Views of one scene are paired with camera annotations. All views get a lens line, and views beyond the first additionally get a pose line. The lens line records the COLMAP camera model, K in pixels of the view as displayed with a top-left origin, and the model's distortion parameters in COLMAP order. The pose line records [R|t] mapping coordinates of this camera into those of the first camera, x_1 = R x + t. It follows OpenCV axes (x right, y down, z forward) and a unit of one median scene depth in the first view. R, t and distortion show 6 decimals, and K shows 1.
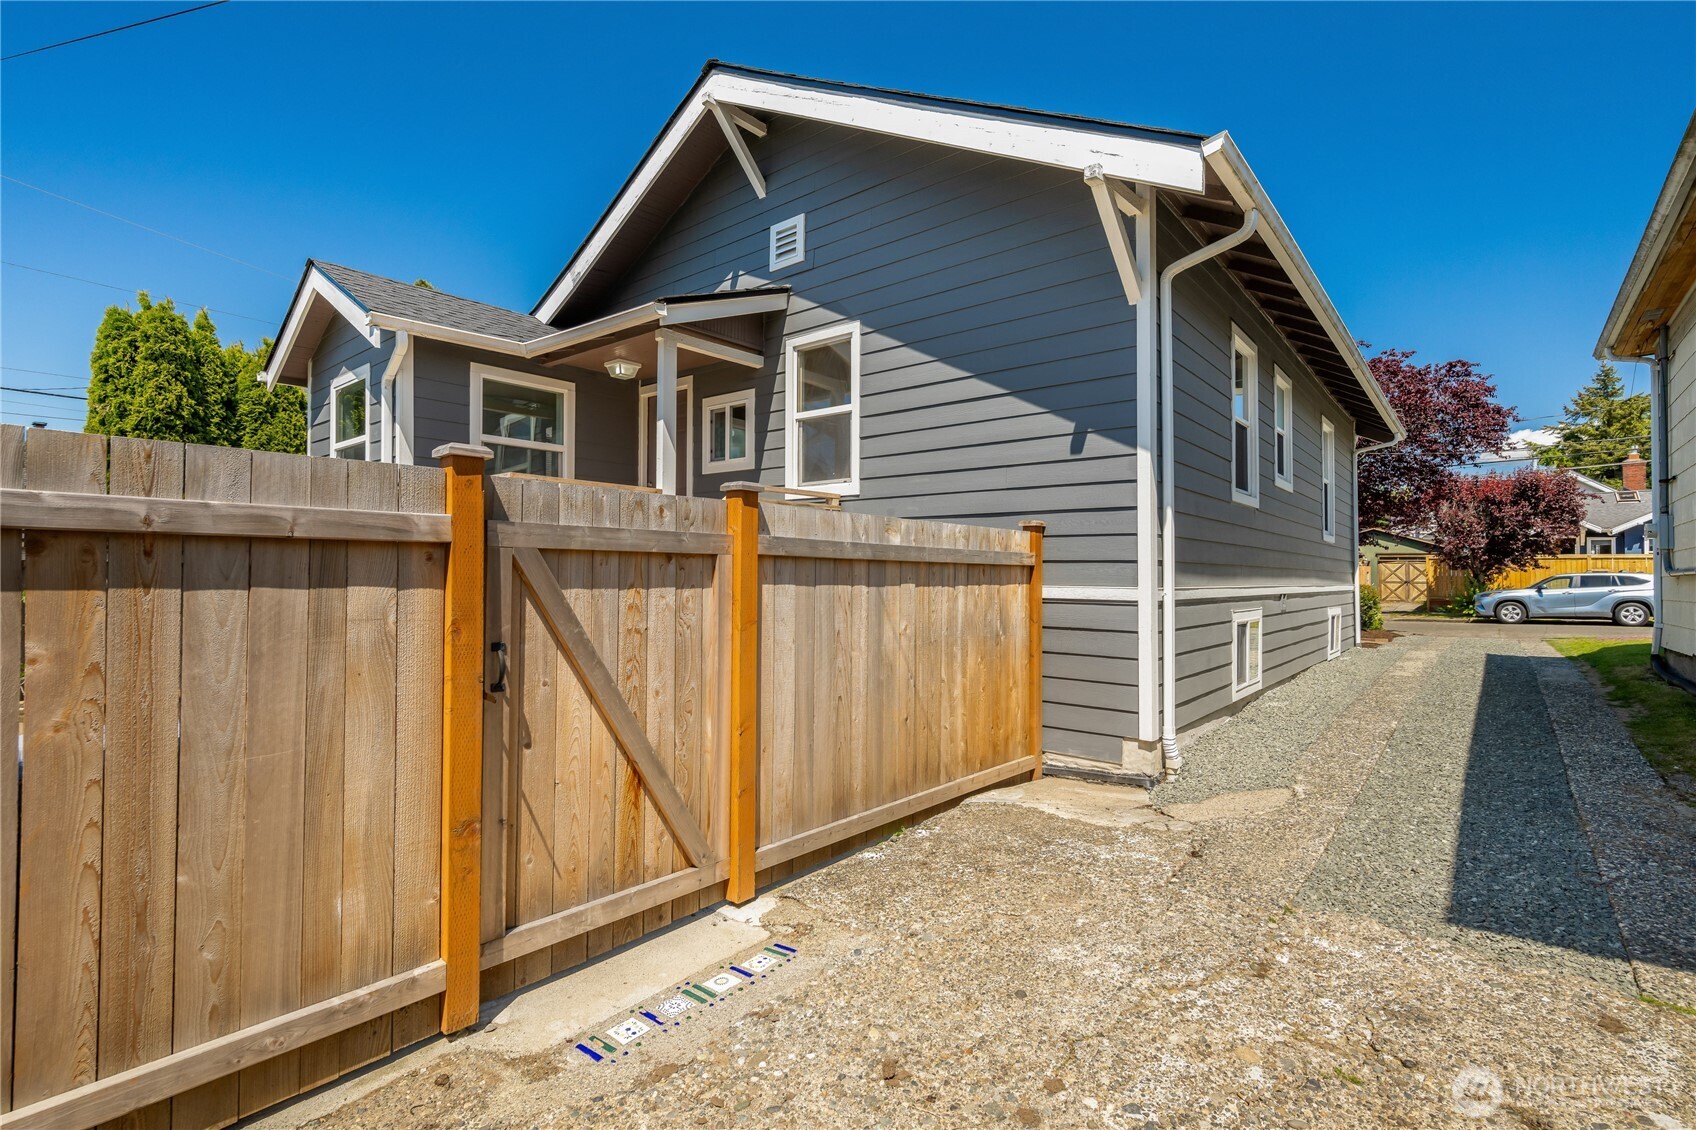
lens RADIAL K [[797.4, 0, 848.0], [0, 797.4, 565.0], [0, 0, 1]] dist [0.000829, 0.000176]
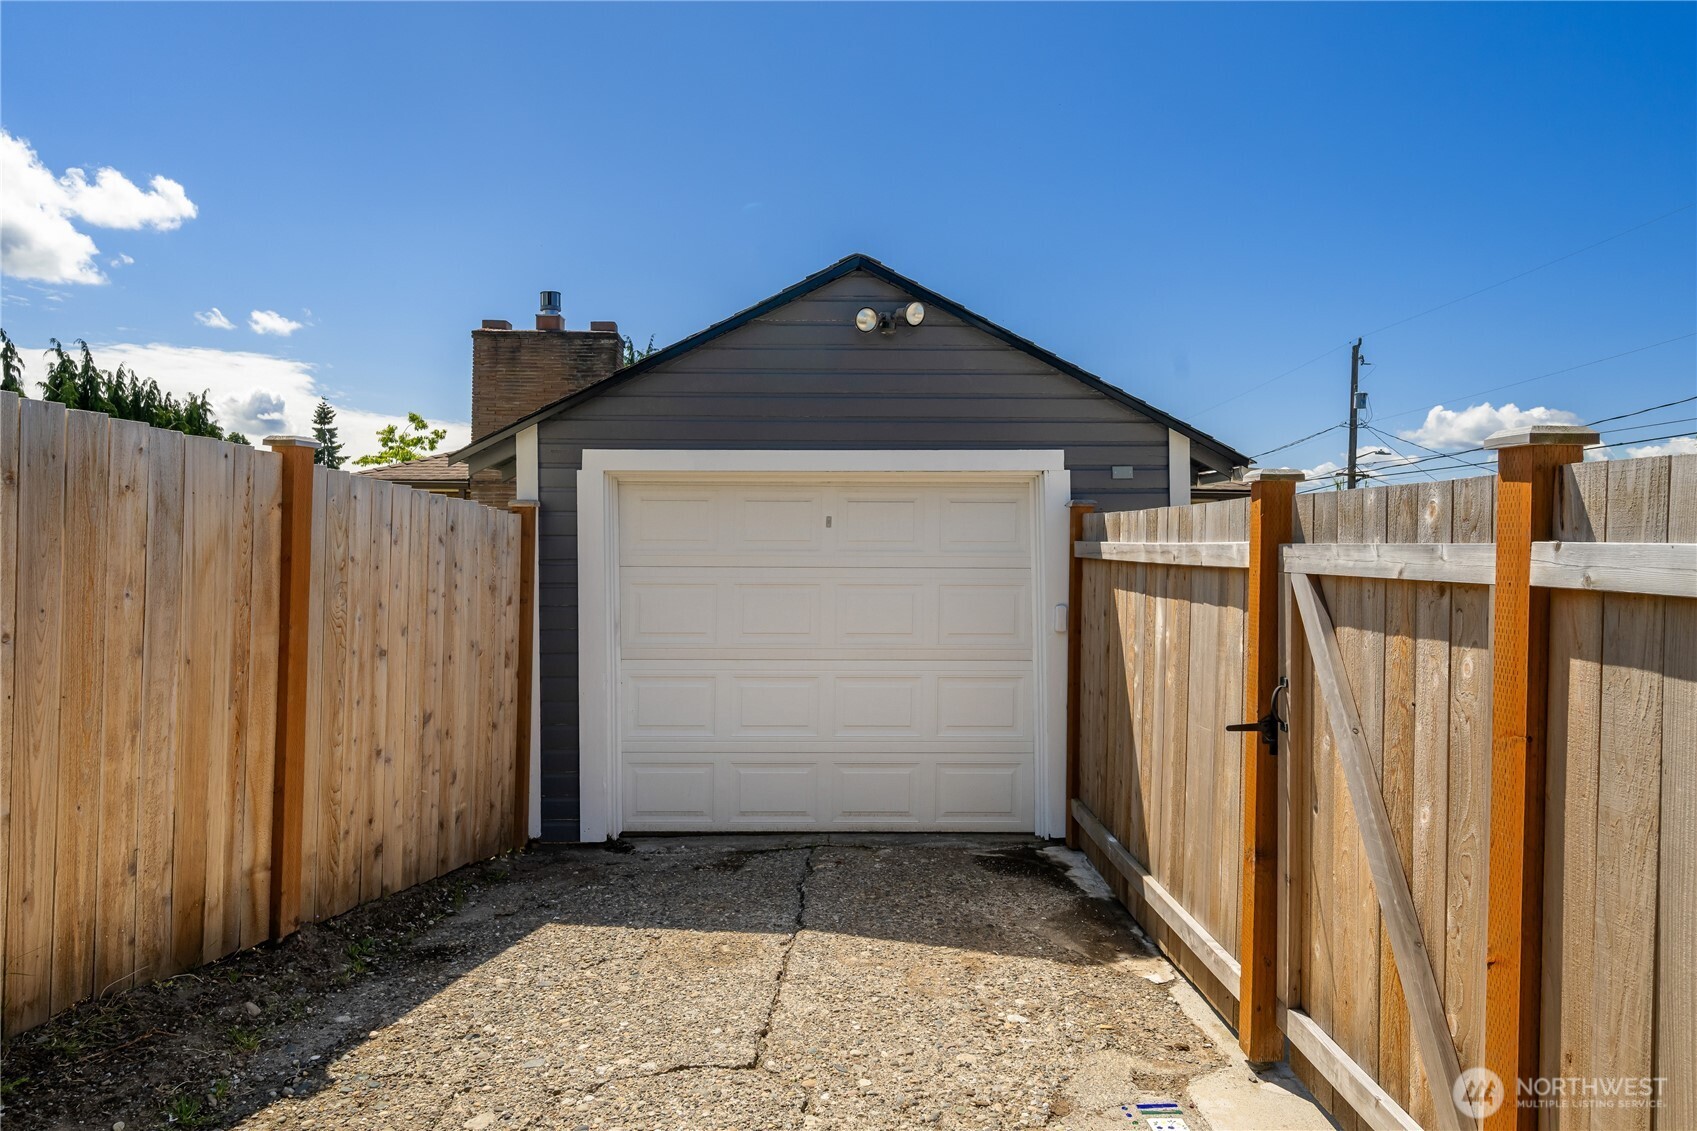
lens RADIAL K [[1030.6, 0, 848.5], [0, 1030.6, 565.5], [0, 0, 1]] dist [-0.003182, -0.000619]
pose [[-0.738362, -0.005114, -0.674386, 0.627154], [-0.016783, 0.999801, 0.010794, -0.028101], [0.674196, 0.019288, -0.738300, 1.338042]]
